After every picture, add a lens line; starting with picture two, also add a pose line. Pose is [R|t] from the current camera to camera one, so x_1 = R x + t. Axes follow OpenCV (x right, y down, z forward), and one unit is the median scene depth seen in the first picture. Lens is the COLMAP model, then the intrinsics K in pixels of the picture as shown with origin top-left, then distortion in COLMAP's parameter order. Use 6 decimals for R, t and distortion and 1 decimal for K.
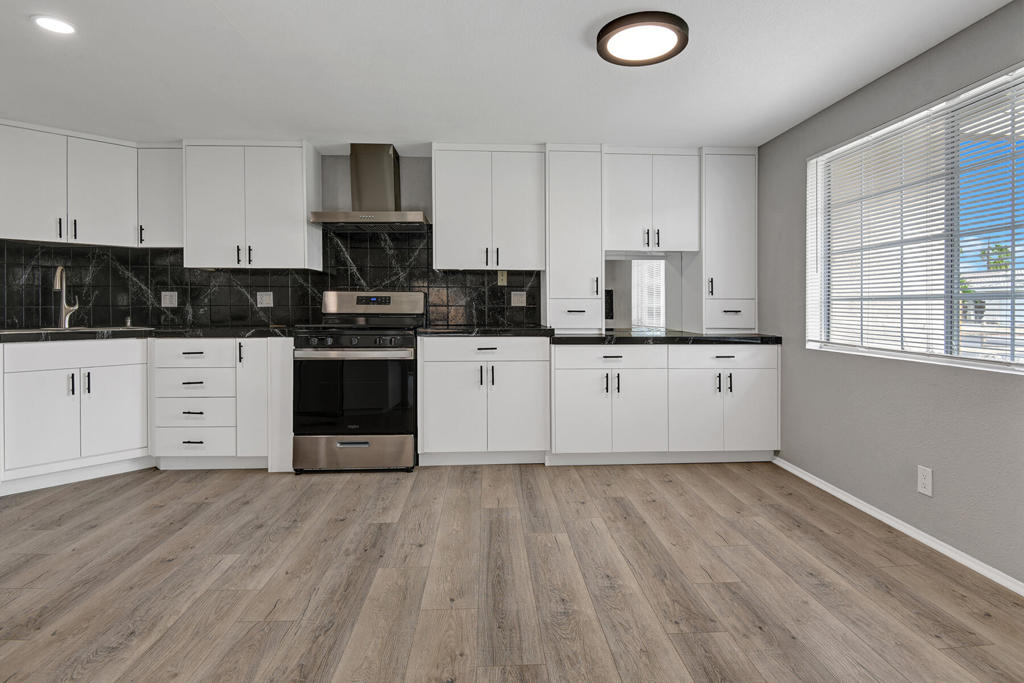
lens RADIAL K [[523.7, 0, 512.7], [0, 523.7, 297.9], [0, 0, 1]] dist [0.000143, -0.000768]
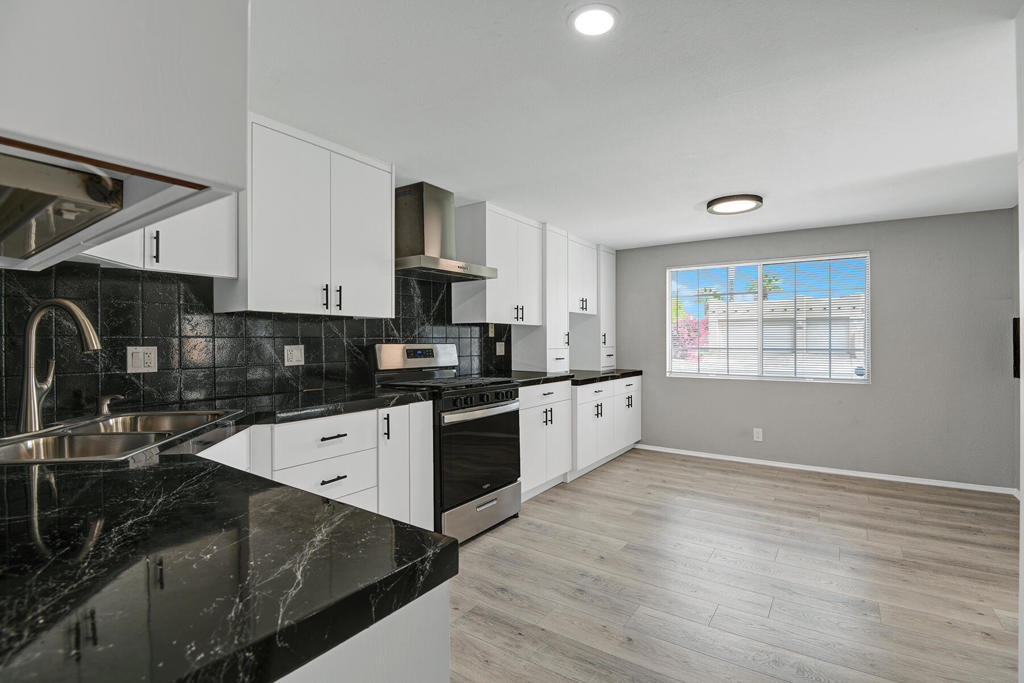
lens RADIAL K [[480.7, 0, 521.5], [0, 480.7, 326.5], [0, 0, 1]] dist [0.000179, -0.000132]
pose [[0.602257, 0.021763, 0.798006, -0.959691], [-0.012363, 0.999763, -0.017935, -0.034043], [-0.798207, 0.000936, 0.602383, 0.403024]]
